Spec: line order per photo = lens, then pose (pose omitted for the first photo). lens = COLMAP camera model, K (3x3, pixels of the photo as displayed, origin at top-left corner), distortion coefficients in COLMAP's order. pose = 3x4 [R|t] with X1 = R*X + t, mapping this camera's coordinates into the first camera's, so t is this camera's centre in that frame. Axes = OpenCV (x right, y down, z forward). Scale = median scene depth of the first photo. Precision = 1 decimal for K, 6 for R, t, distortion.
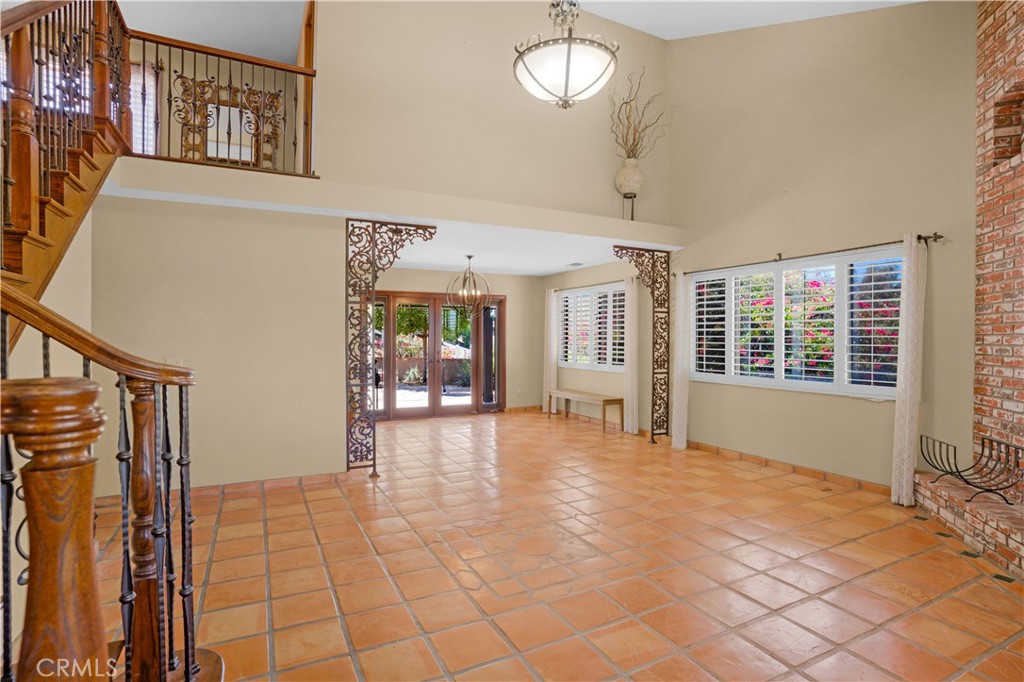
lens RADIAL K [[502.3, 0, 511.2], [0, 502.3, 345.1], [0, 0, 1]] dist [-0.070737, 0.031698]
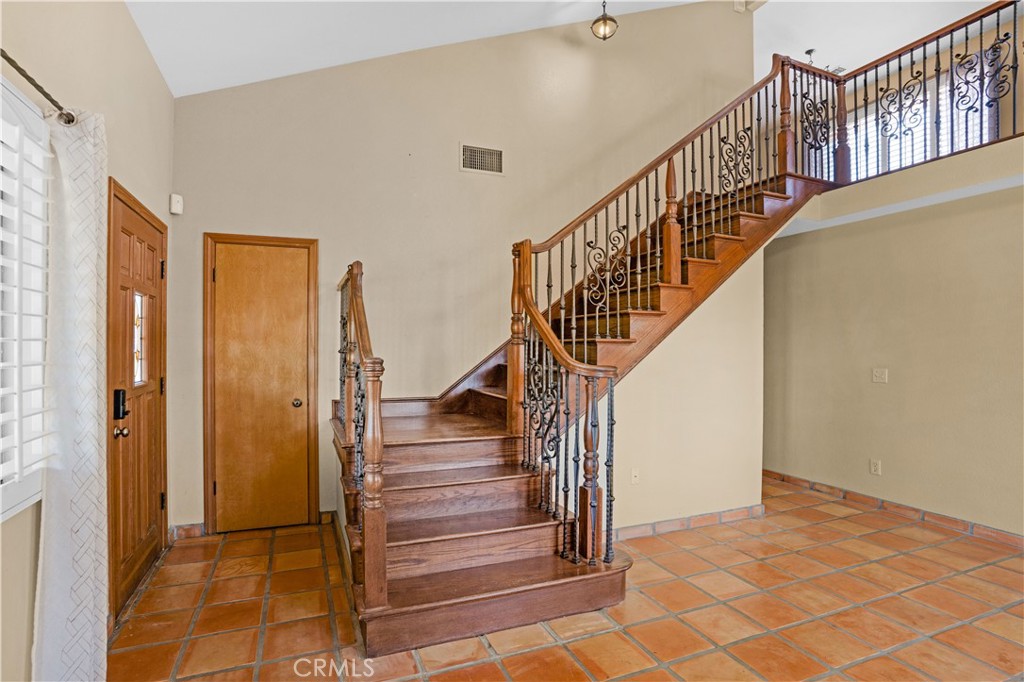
lens RADIAL K [[502.3, 0, 511.2], [0, 502.3, 345.1], [0, 0, 1]] dist [-0.070737, 0.031698]
pose [[-0.085910, -0.011190, -0.996240, 0.464263], [-0.018455, 0.999783, -0.009638, 0.004988], [0.996132, 0.017558, -0.086098, 0.398011]]
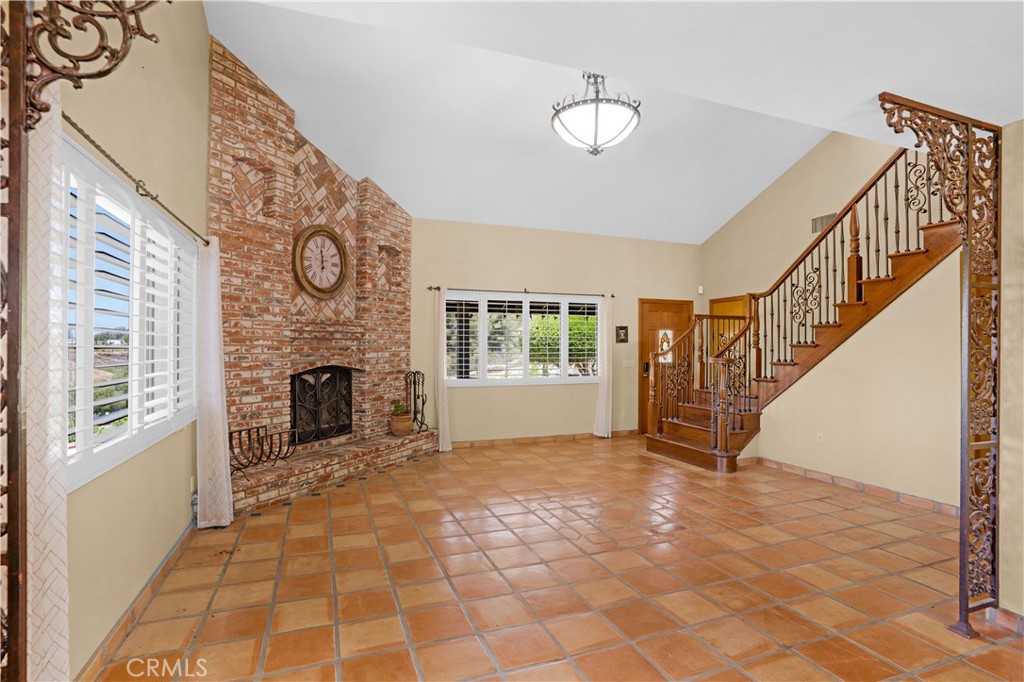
lens RADIAL K [[502.3, 0, 511.2], [0, 502.3, 345.1], [0, 0, 1]] dist [-0.070737, 0.031698]
pose [[-0.994181, -0.004462, 0.107626, 0.176604], [-0.003398, 0.999944, 0.010068, -0.036913], [-0.107665, 0.009644, -0.994141, 2.195250]]
